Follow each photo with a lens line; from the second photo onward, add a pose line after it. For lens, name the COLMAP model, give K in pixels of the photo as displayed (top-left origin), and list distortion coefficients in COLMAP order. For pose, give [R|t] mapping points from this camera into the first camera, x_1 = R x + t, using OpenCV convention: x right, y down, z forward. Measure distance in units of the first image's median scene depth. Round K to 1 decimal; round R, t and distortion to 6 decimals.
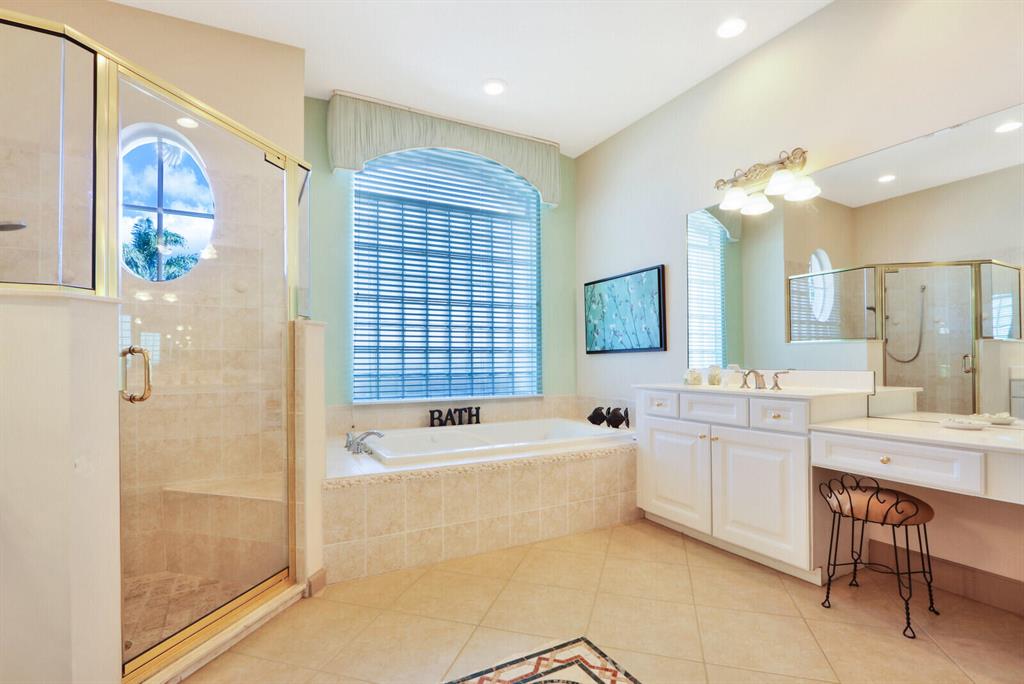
lens RADIAL K [[468.3, 0, 539.7], [0, 468.3, 349.3], [0, 0, 1]] dist [-0.004058, 0.000274]
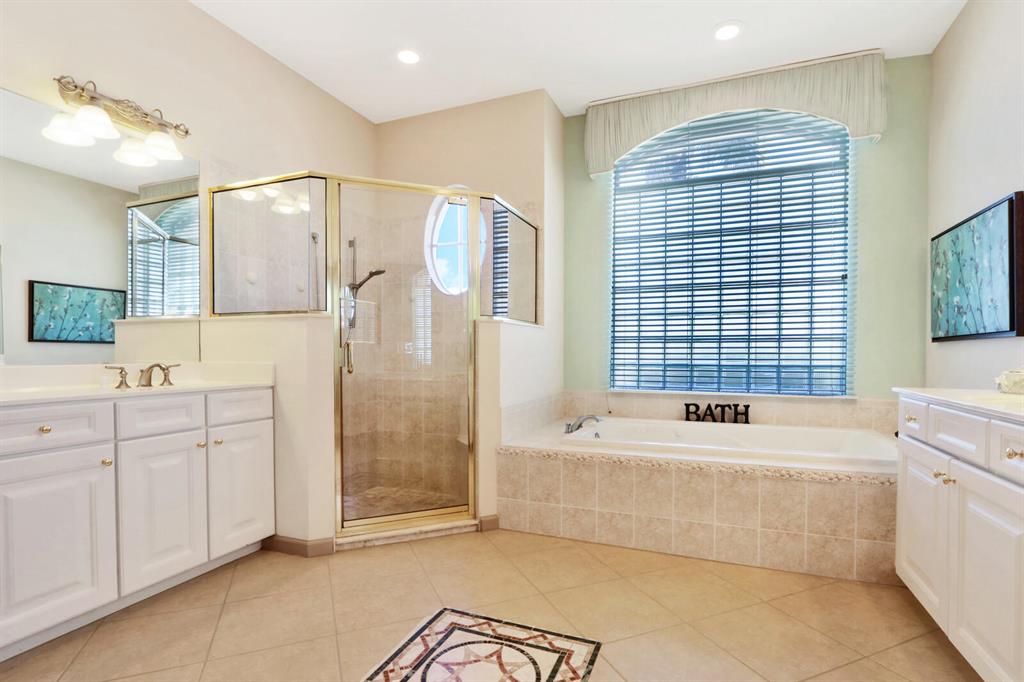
lens RADIAL K [[492.0, 0, 511.5], [0, 492.0, 353.8], [0, 0, 1]] dist [-0.081620, 0.055765]
pose [[0.634120, 0.009889, -0.773171, 0.302301], [0.014320, 0.999597, 0.024529, 0.001419], [0.773102, -0.026626, 0.633723, 0.107778]]
